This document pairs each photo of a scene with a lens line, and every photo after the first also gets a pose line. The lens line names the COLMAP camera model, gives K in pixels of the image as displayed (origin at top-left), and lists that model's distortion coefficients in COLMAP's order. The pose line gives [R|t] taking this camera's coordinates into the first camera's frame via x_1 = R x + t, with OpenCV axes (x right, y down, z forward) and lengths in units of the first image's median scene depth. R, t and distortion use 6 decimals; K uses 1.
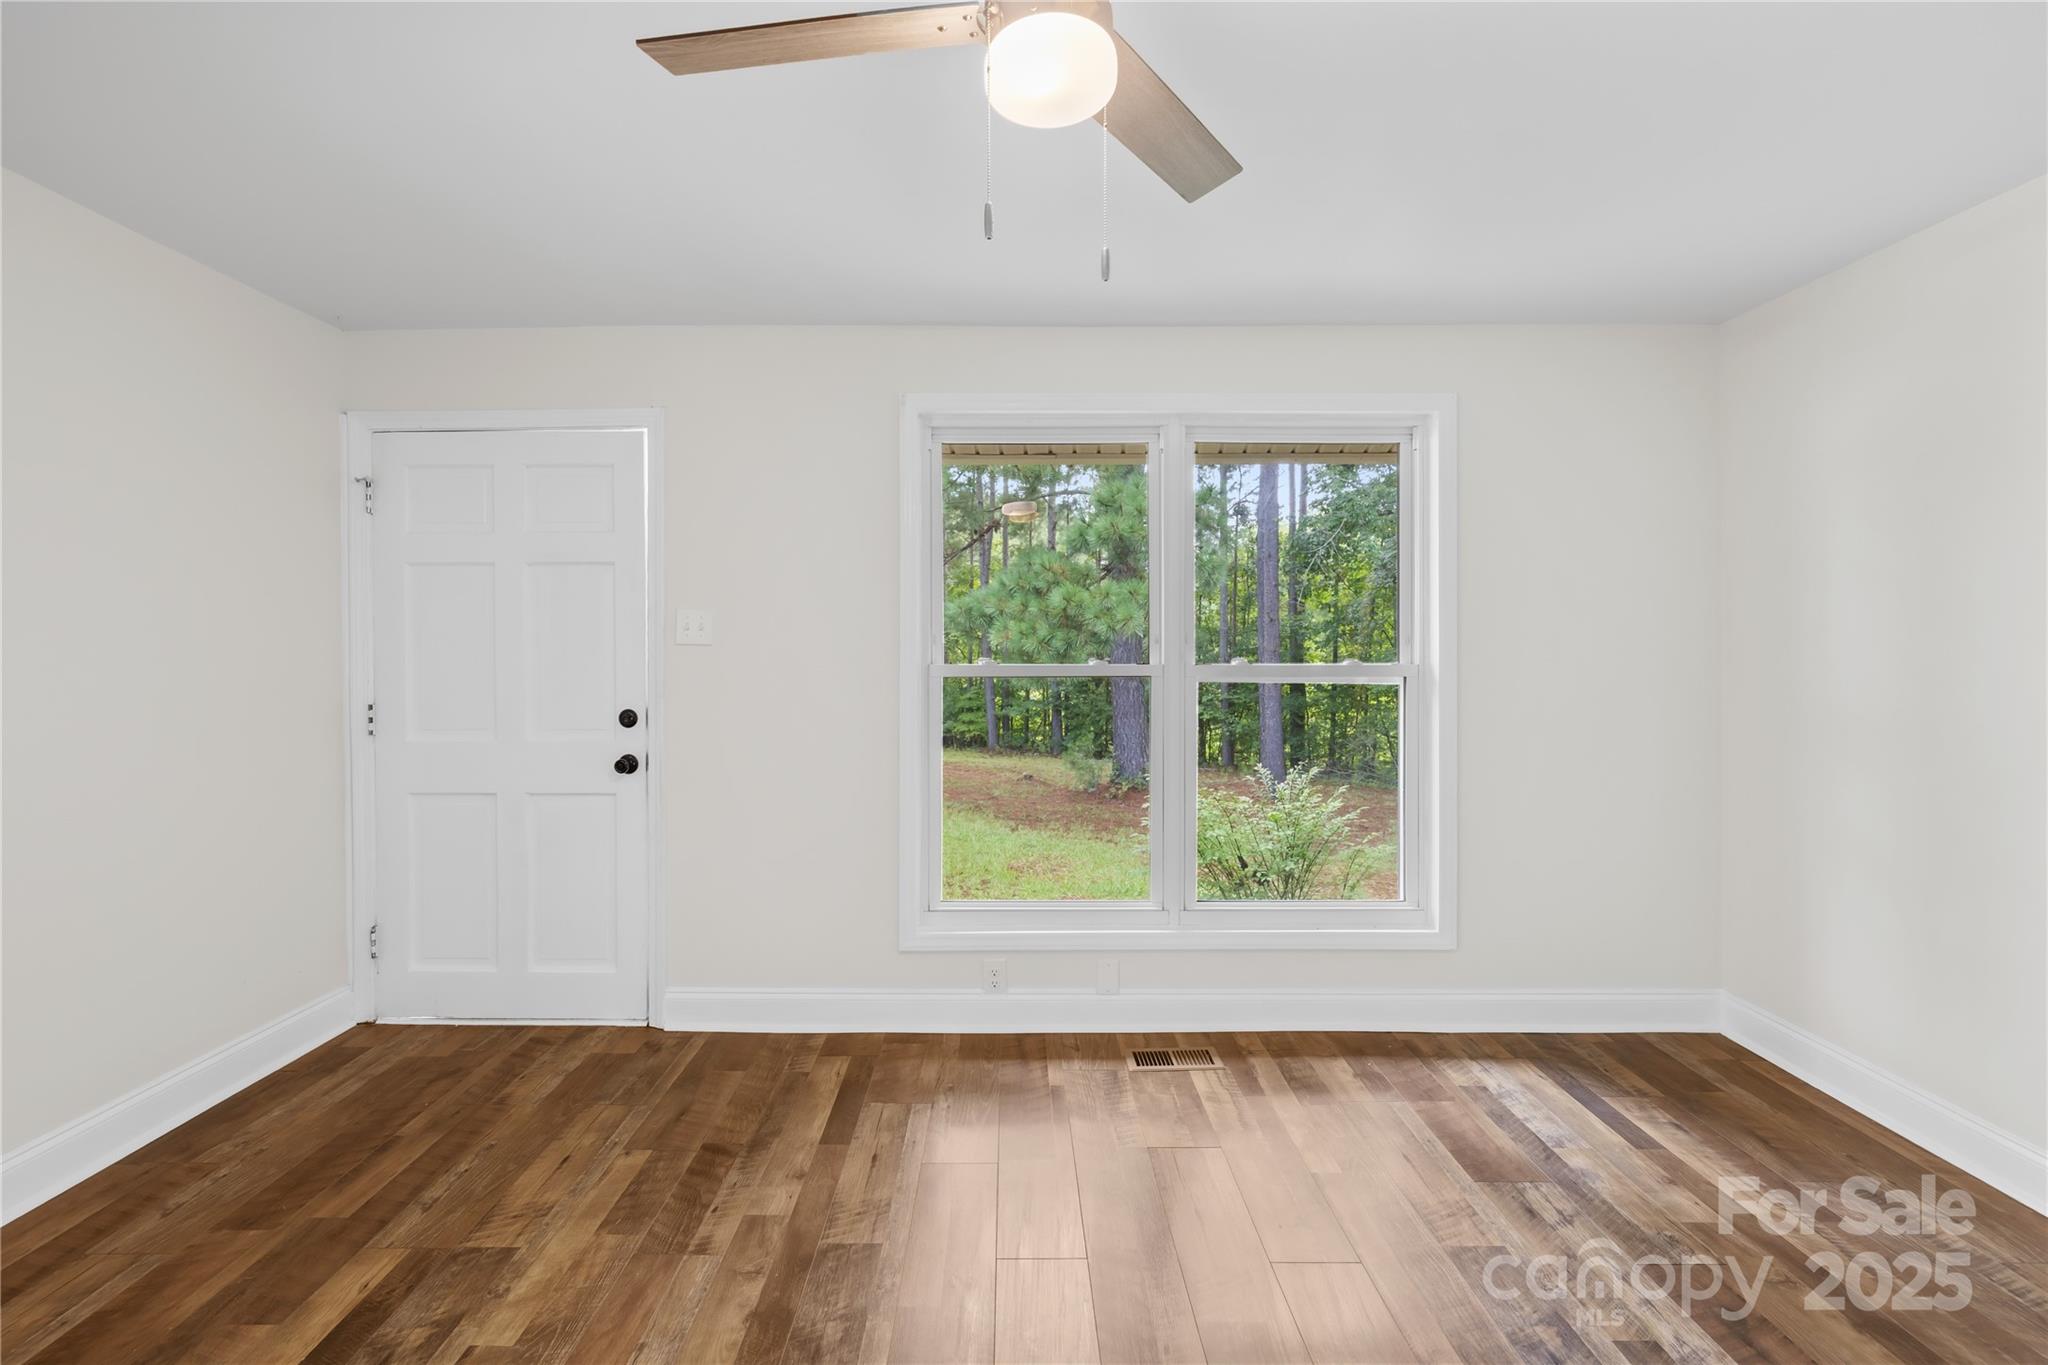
lens RADIAL K [[875.3, 0, 990.9], [0, 875.3, 647.3], [0, 0, 1]] dist [-0.000549, -0.000122]
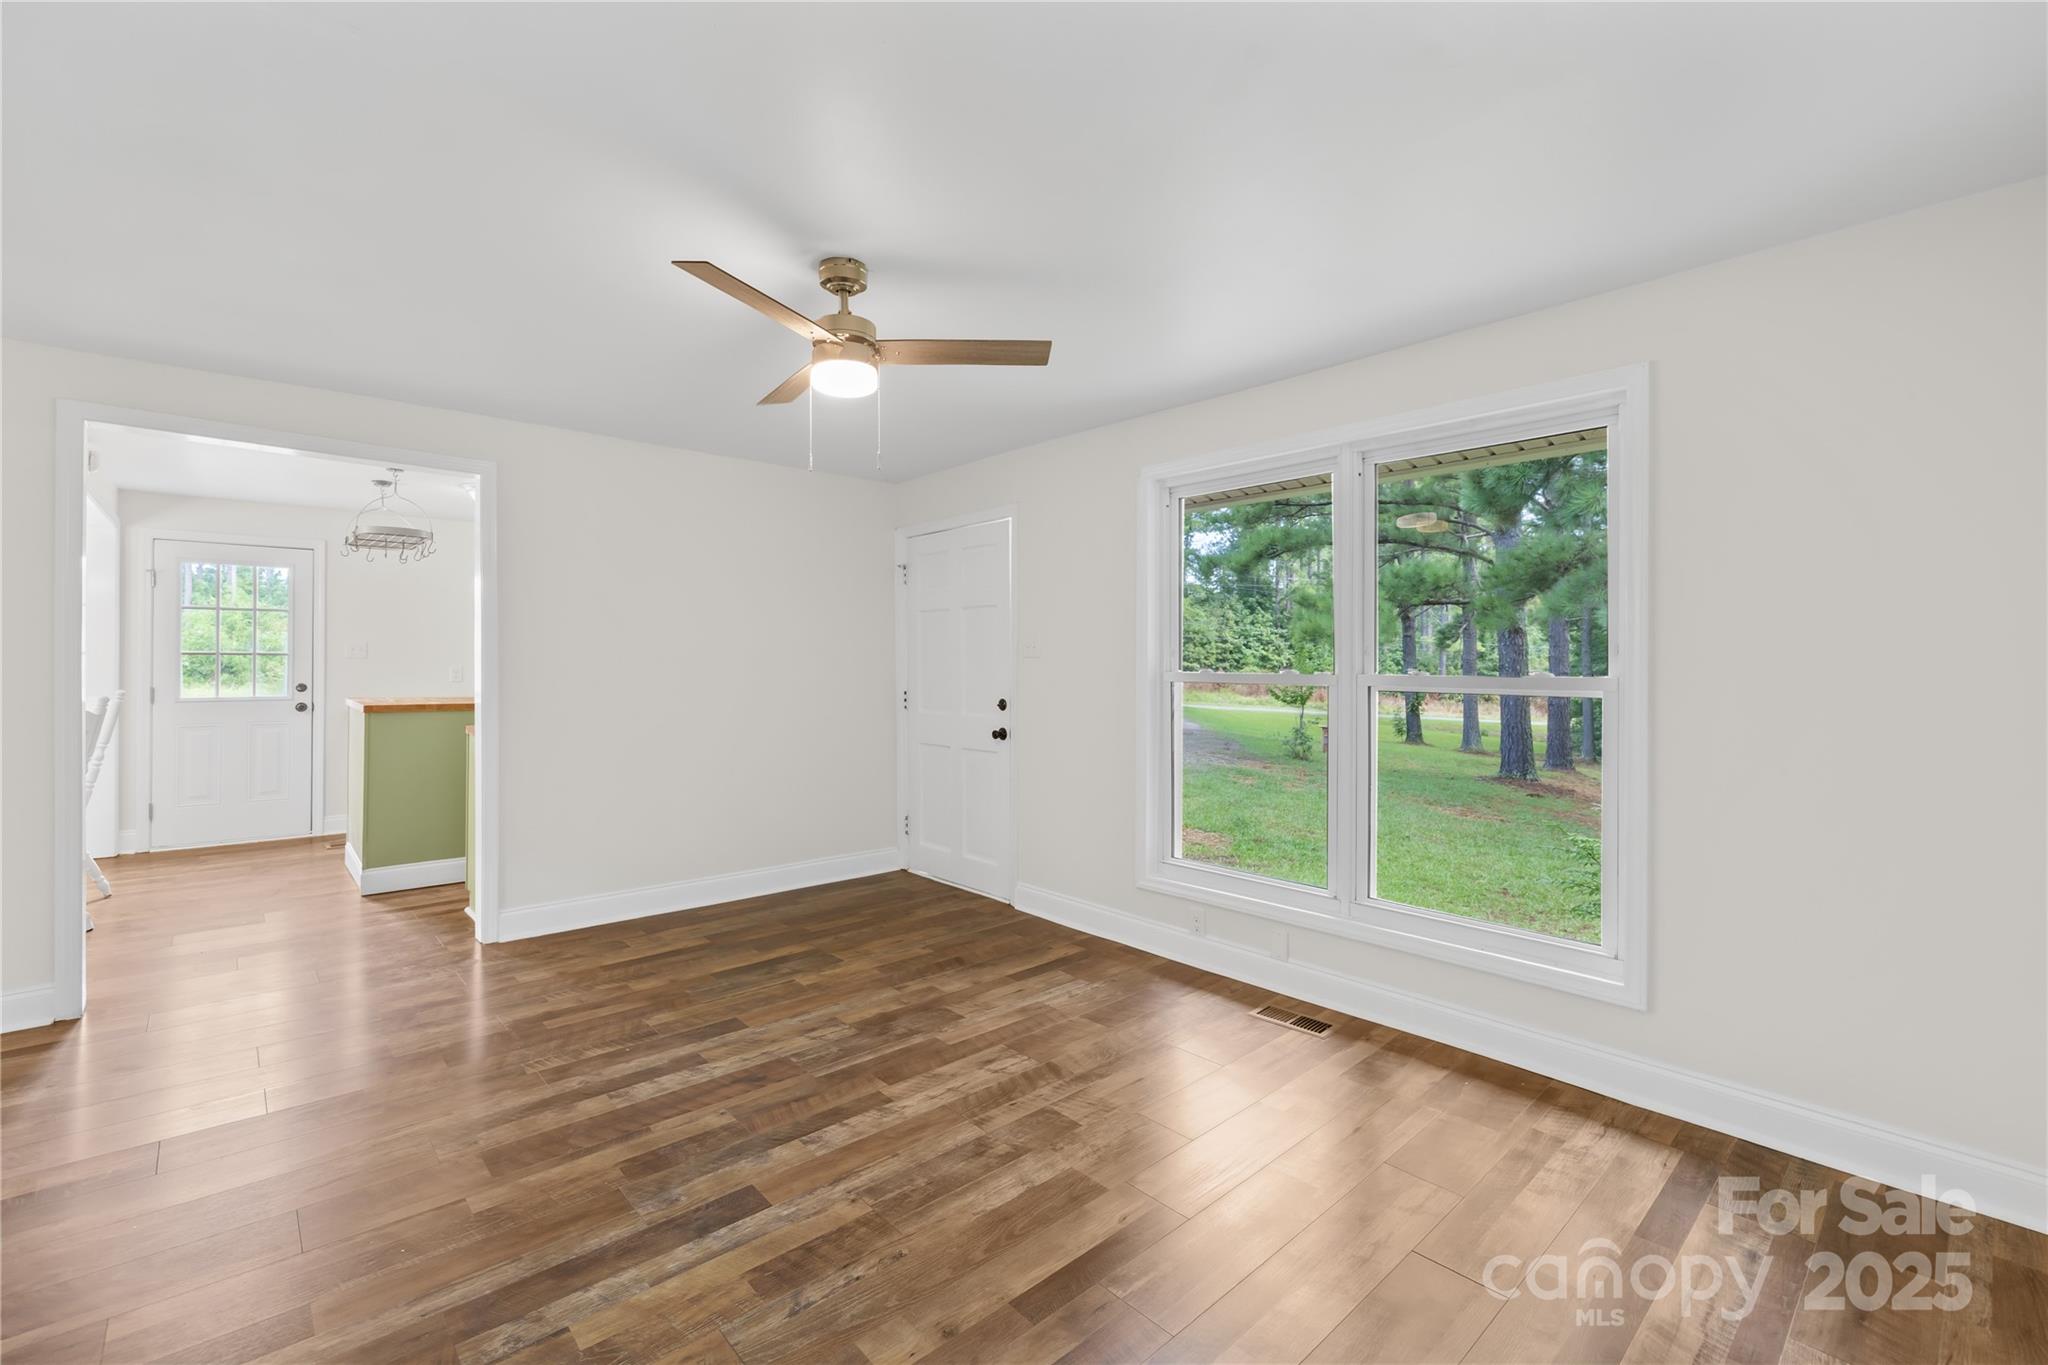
lens RADIAL K [[875.3, 0, 1020.8], [0, 875.3, 662.1], [0, 0, 1]] dist [-0.000549, -0.000122]
pose [[0.675230, 0.001985, -0.737605, 0.850402], [-0.000092, 0.999997, 0.002607, 0.001381], [0.737608, -0.001693, 0.675227, -0.032570]]
